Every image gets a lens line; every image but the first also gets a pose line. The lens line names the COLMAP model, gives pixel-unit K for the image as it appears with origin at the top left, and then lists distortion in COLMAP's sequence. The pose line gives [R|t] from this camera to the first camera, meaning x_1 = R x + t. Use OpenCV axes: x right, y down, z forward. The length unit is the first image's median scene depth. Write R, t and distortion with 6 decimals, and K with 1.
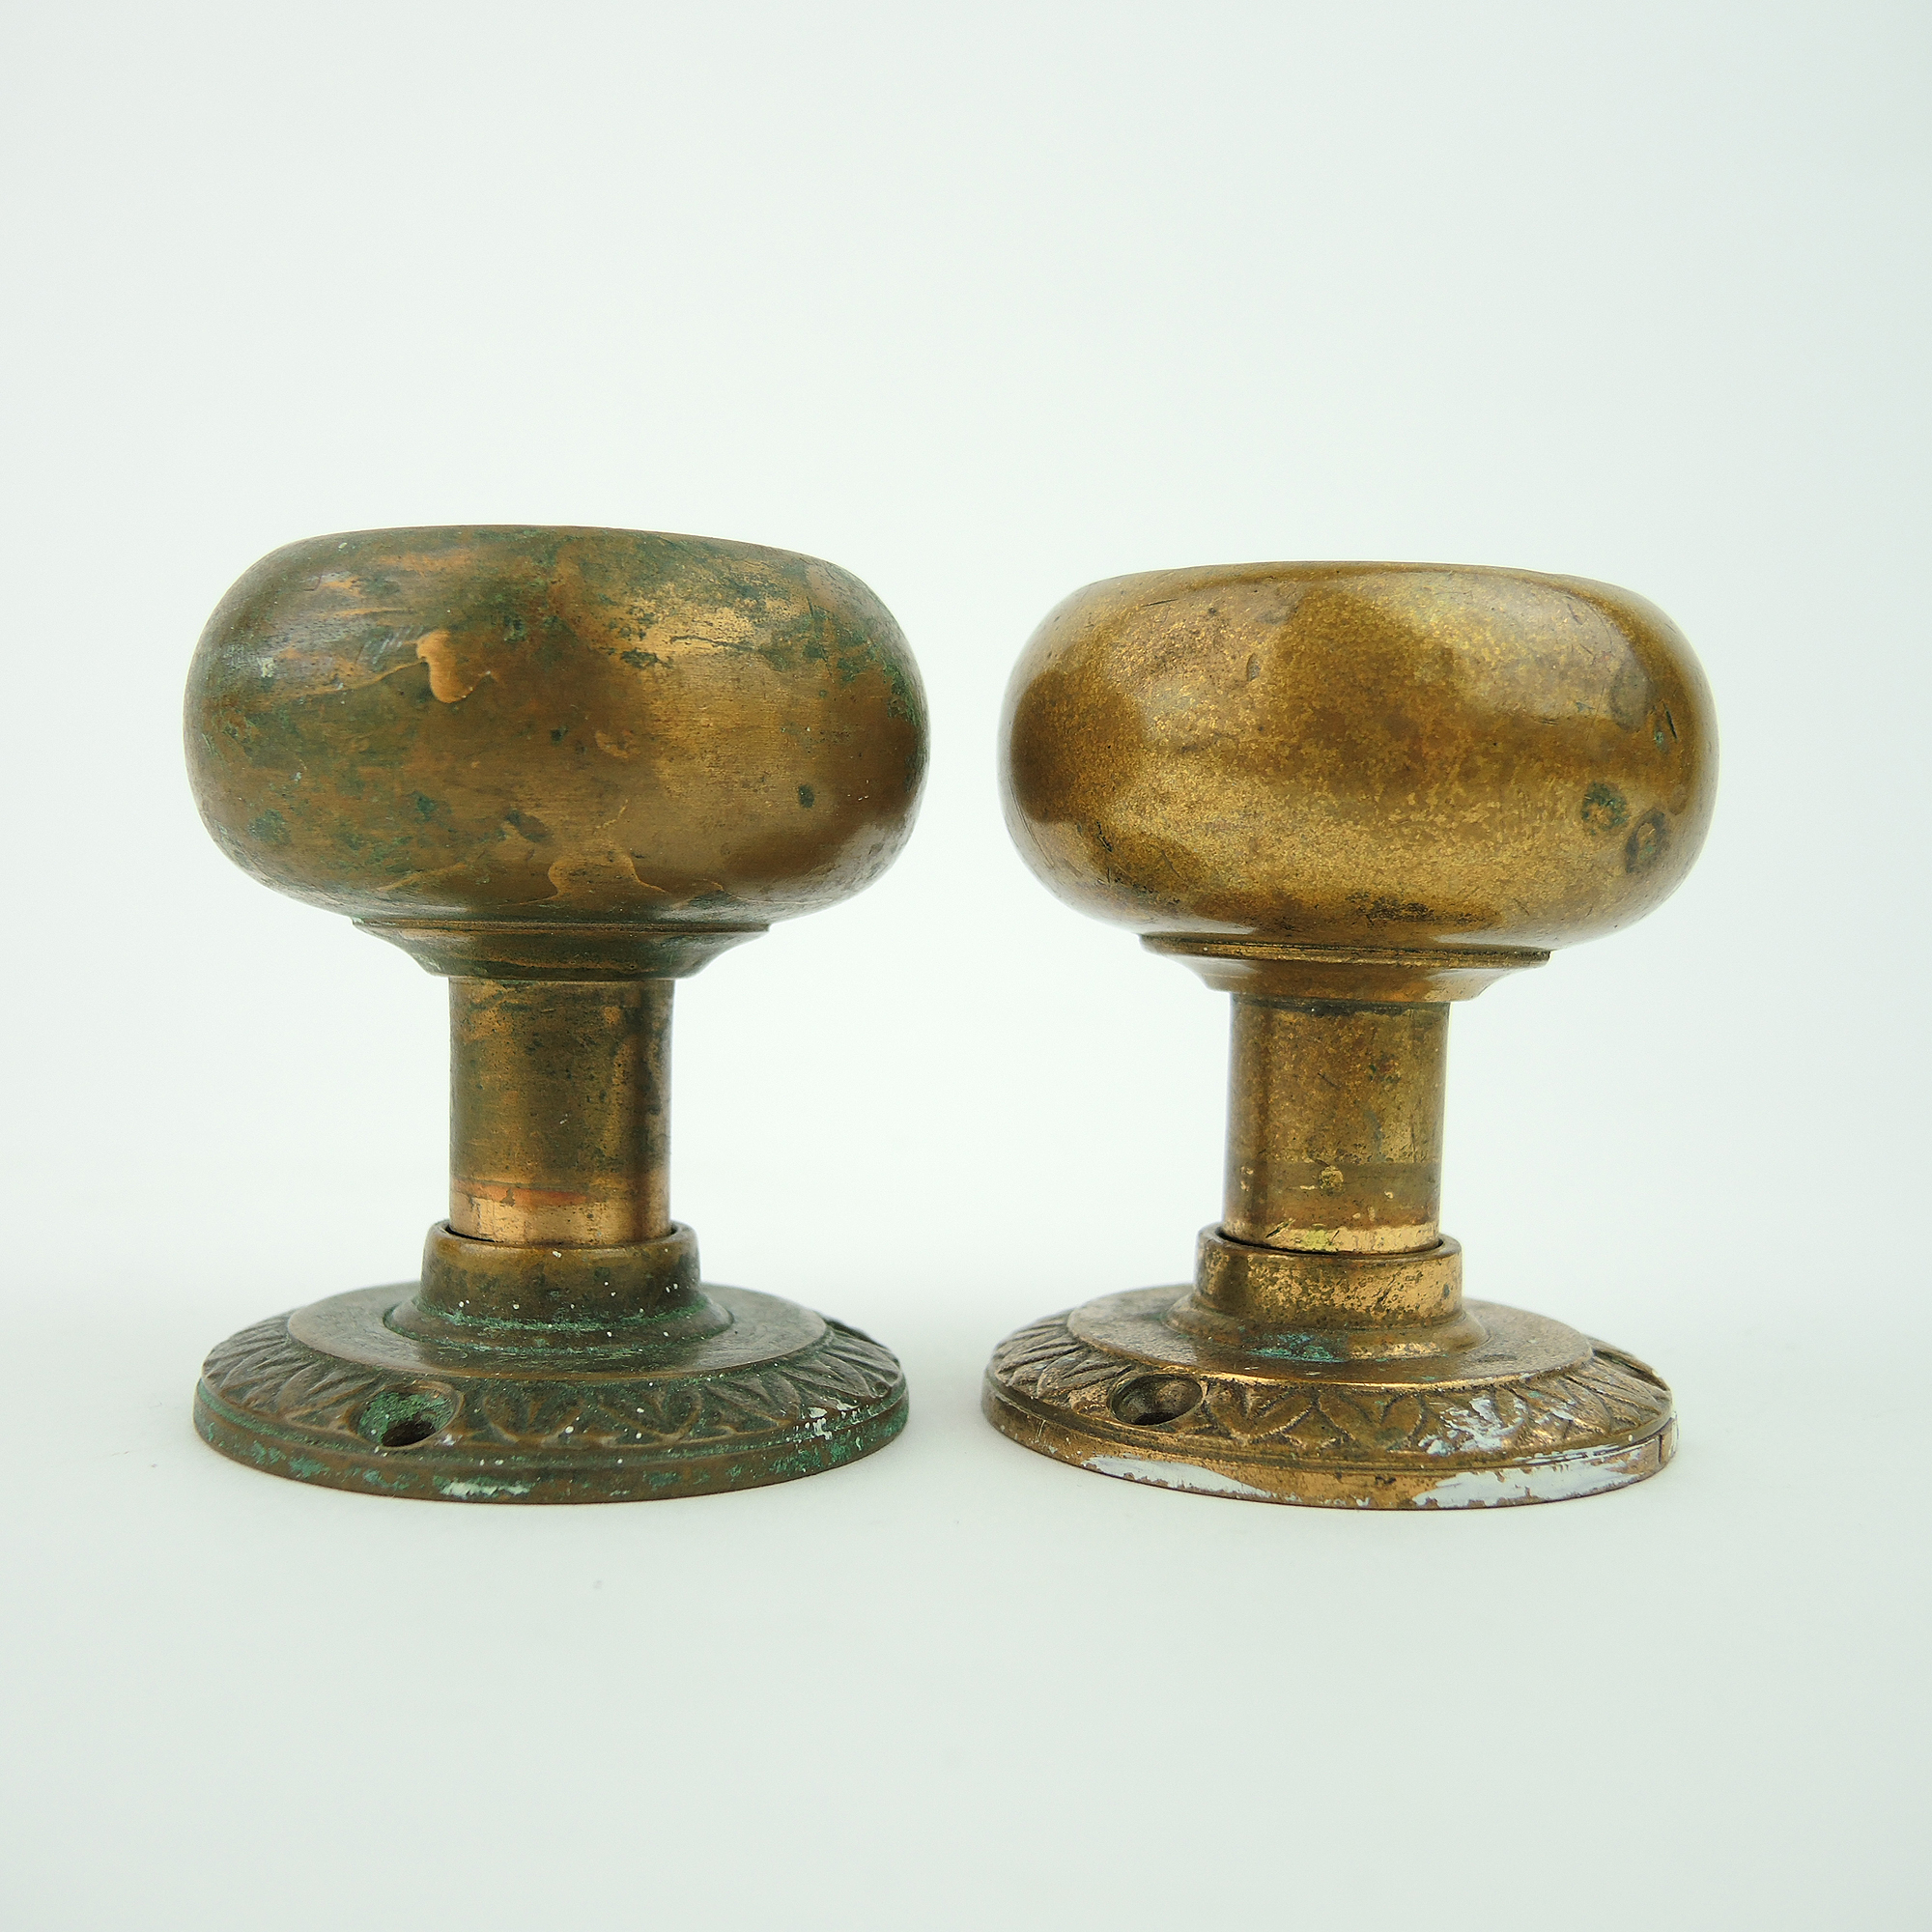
lens RADIAL K [[2124.2, 0, 946.2], [0, 2124.2, 968.6], [0, 0, 1]] dist [0.012697, 0.000273]
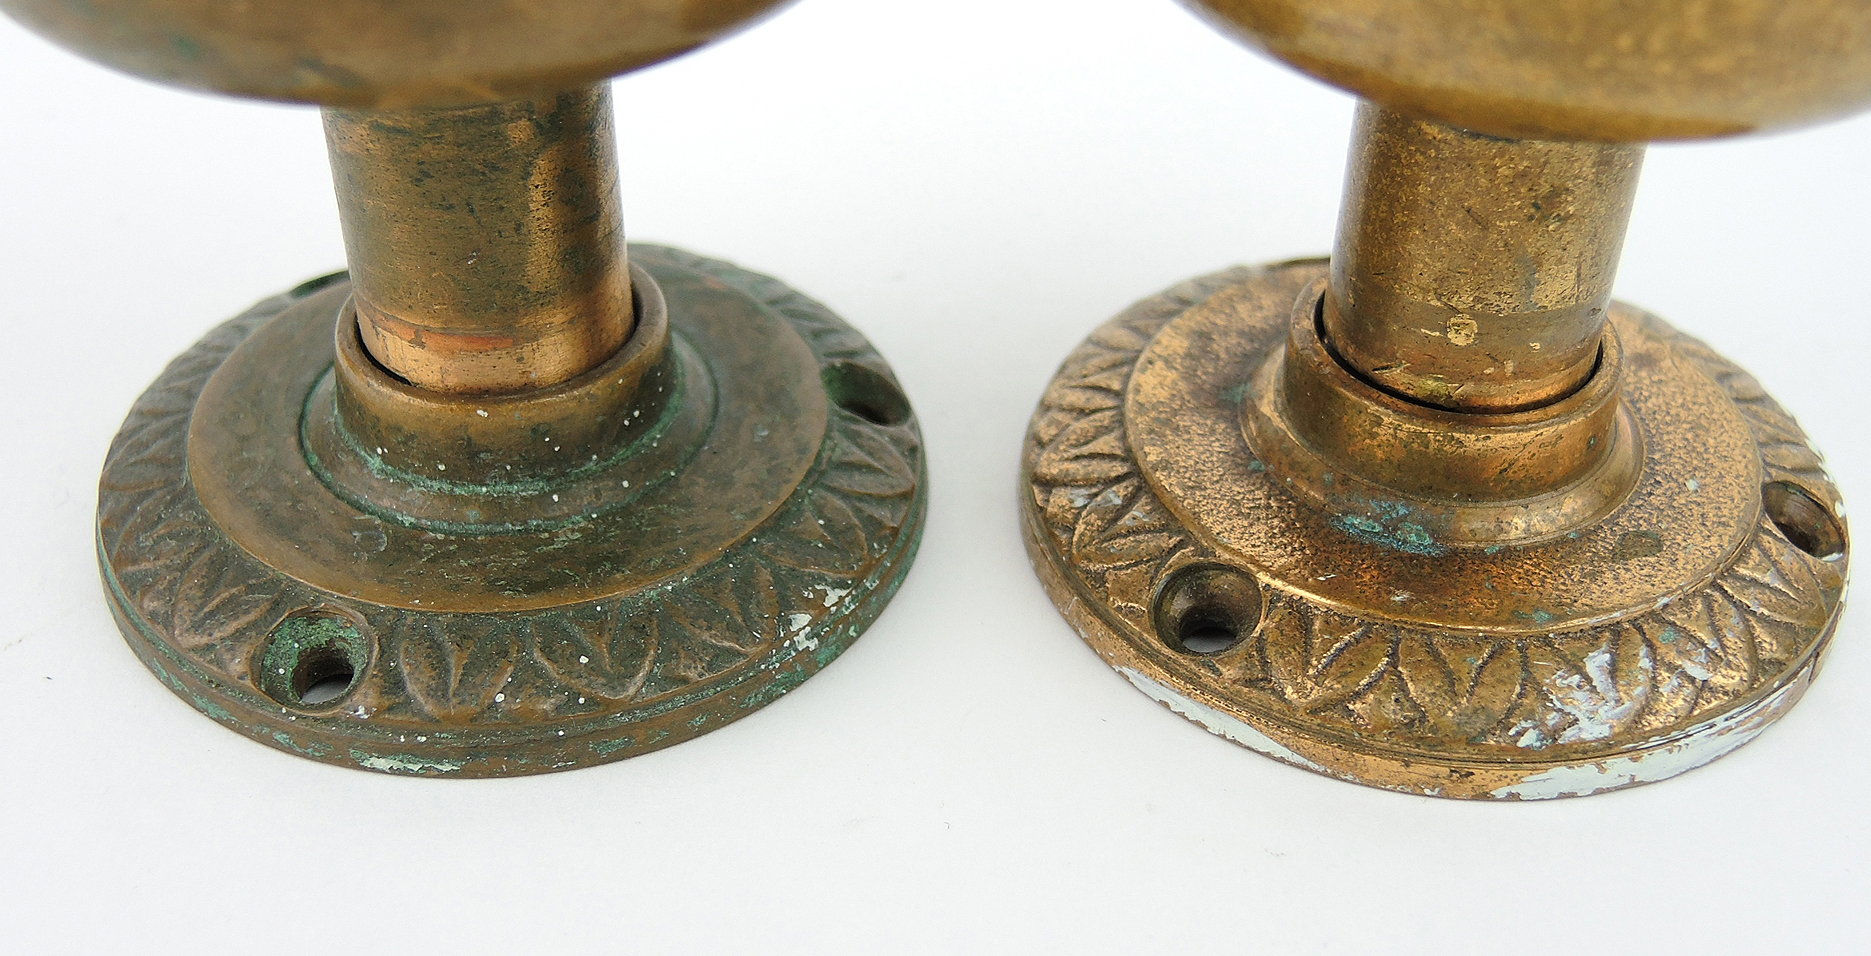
lens RADIAL K [[2238.1, 0, 935.5], [0, 2238.1, 478.0], [0, 0, 1]] dist [-0.015485, -0.023578]
pose [[0.996495, 0.041533, -0.072608, 0.056350], [0.006996, 0.823597, 0.567133, -0.348339], [0.083354, -0.565653, 0.820420, 0.311783]]
